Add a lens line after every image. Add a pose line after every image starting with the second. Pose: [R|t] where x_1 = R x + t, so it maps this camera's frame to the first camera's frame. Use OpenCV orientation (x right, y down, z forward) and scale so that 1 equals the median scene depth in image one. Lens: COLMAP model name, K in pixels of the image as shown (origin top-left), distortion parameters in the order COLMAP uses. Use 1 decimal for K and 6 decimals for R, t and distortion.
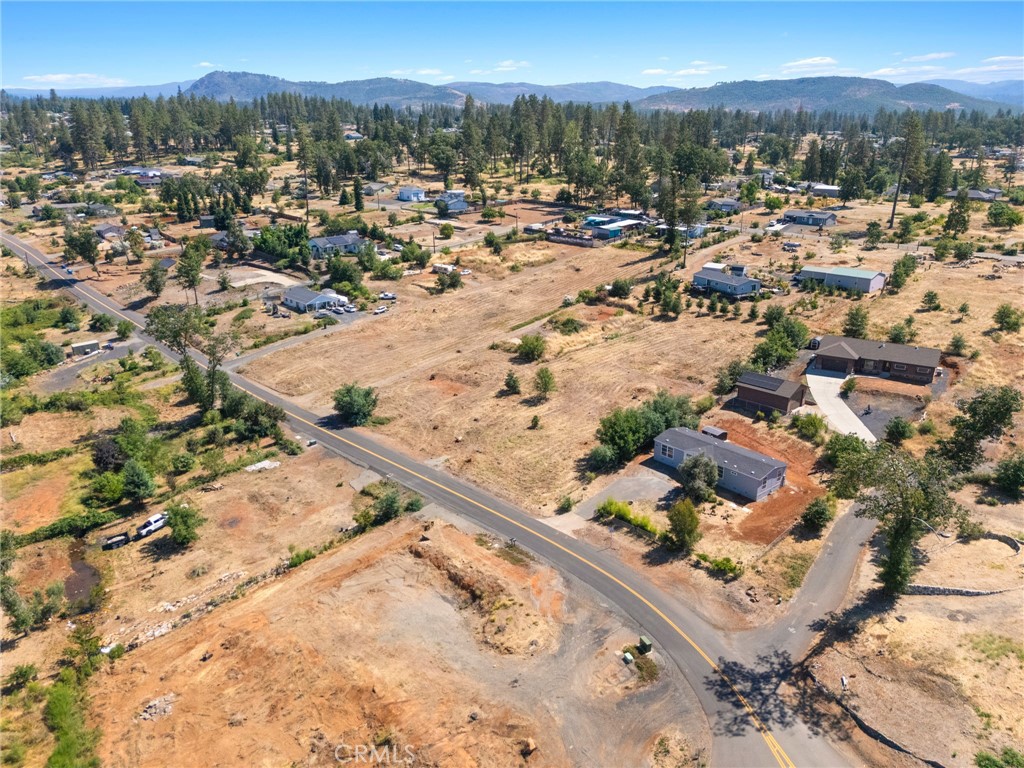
lens RADIAL K [[753.1, 0, 509.4], [0, 753.1, 381.2], [0, 0, 1]] dist [0.084568, -0.074213]
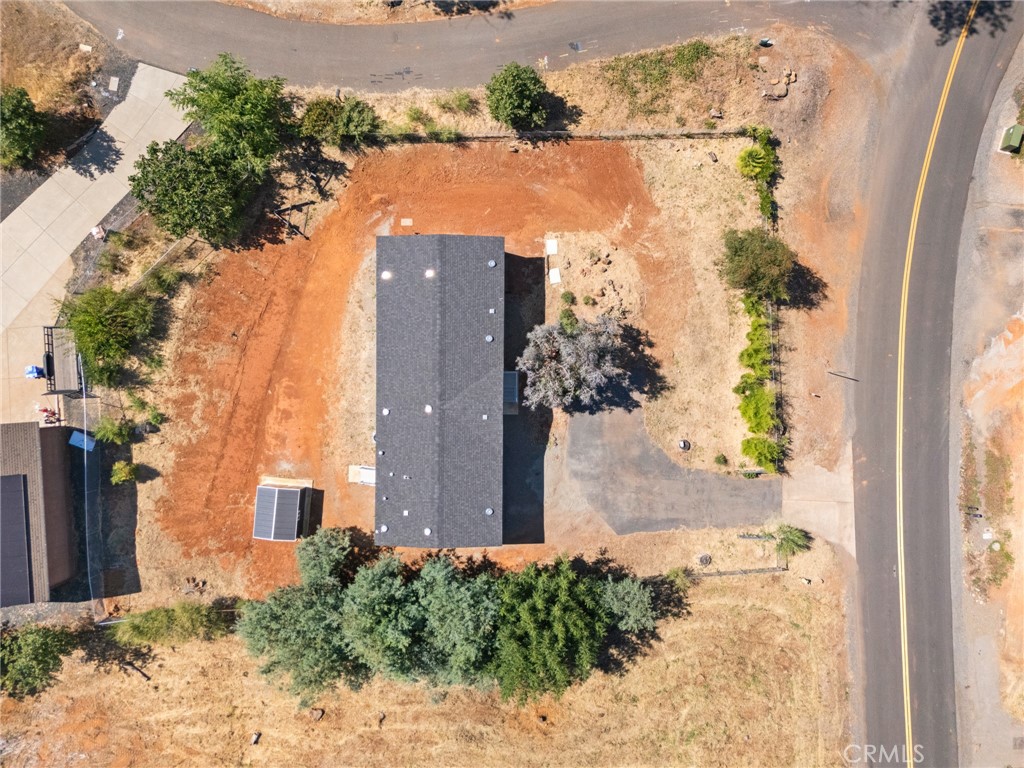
lens RADIAL K [[753.1, 0, 509.4], [0, 753.1, 381.2], [0, 0, 1]] dist [0.084568, -0.074213]
pose [[-0.753489, -0.657446, 0.004364, 0.244512], [0.237128, -0.265567, 0.934476, -0.260750], [-0.613208, 0.705152, 0.356001, 0.810806]]
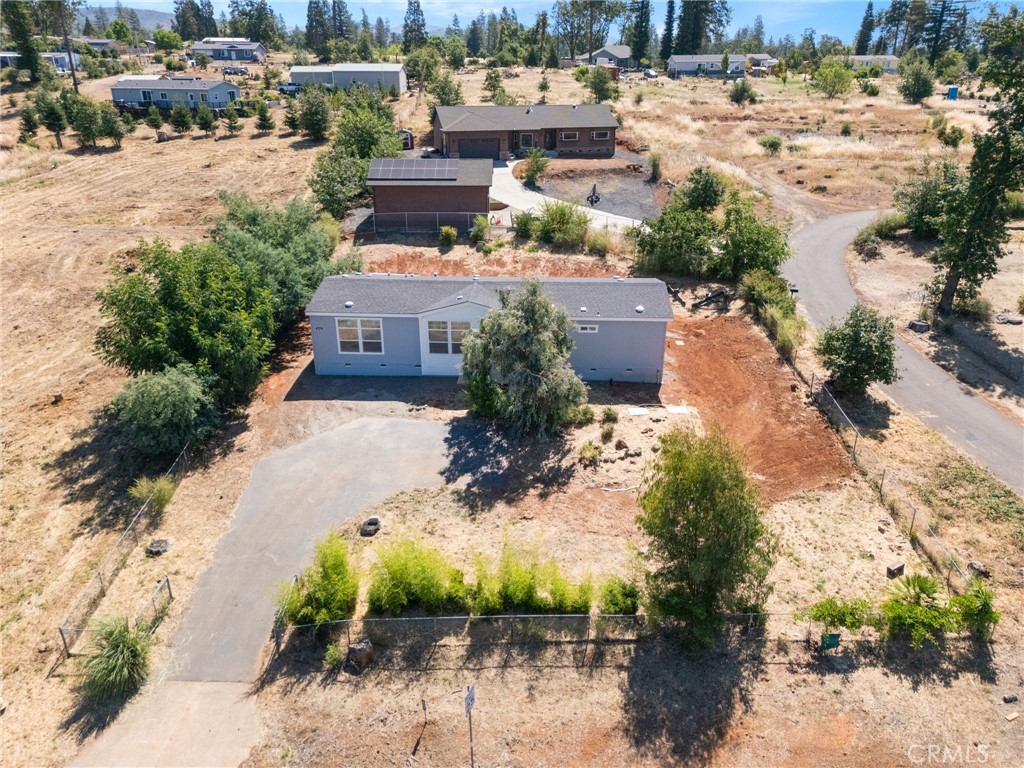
lens RADIAL K [[753.1, 0, 509.4], [0, 753.1, 381.2], [0, 0, 1]] dist [0.084568, -0.074213]
pose [[0.693949, -0.274136, 0.665796, 0.028801], [0.234082, 0.960350, 0.151437, 0.076972], [-0.680911, 0.050761, 0.730605, 0.713495]]
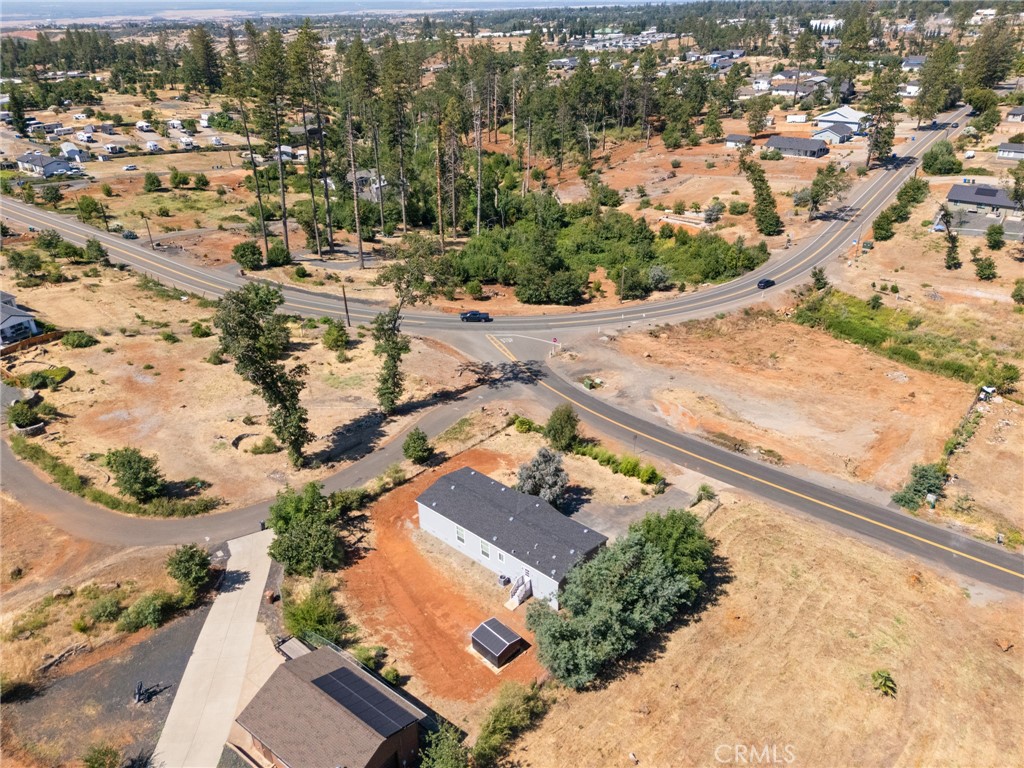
lens RADIAL K [[753.1, 0, 509.4], [0, 753.1, 381.2], [0, 0, 1]] dist [0.084568, -0.074213]
pose [[-0.990014, 0.074998, -0.119365, 0.334149], [-0.035413, 0.687273, 0.725535, -0.443337], [0.136450, 0.722517, -0.677754, 1.314786]]
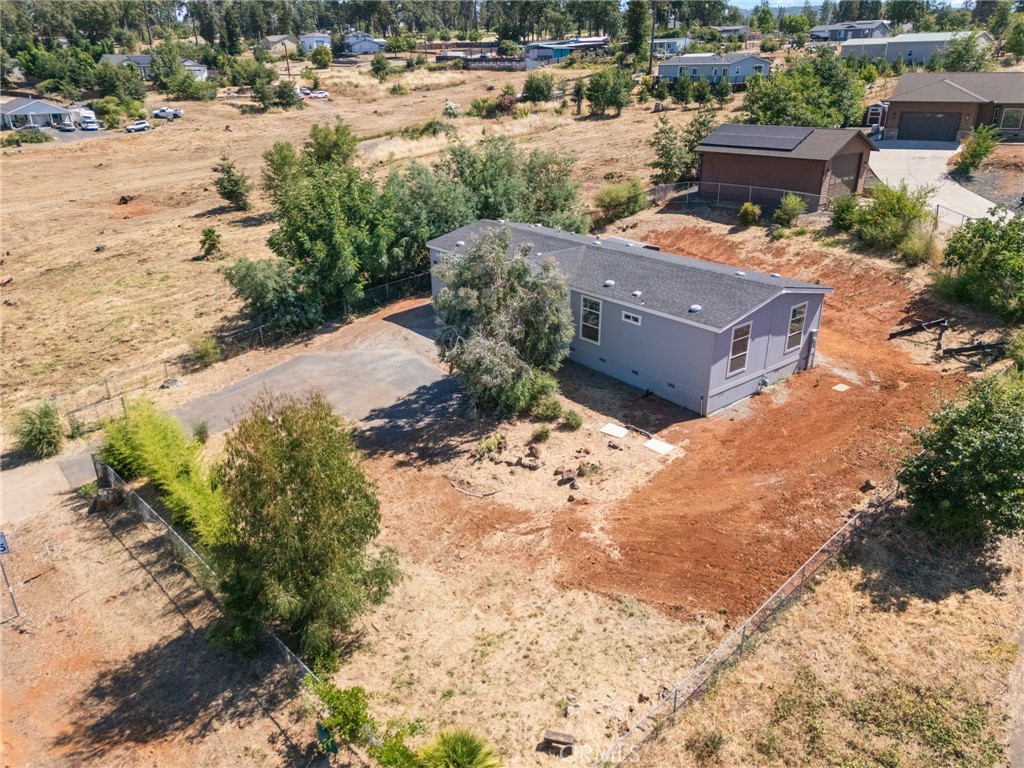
lens RADIAL K [[745.5, 0, 510.1], [0, 745.5, 383.4], [0, 0, 1]] dist [0.076117, -0.067064]
pose [[0.999849, 0.002383, -0.017222, 0.237015], [-0.001177, 0.997570, 0.069654, 0.116660], [0.017346, -0.069624, 0.997423, 0.671904]]
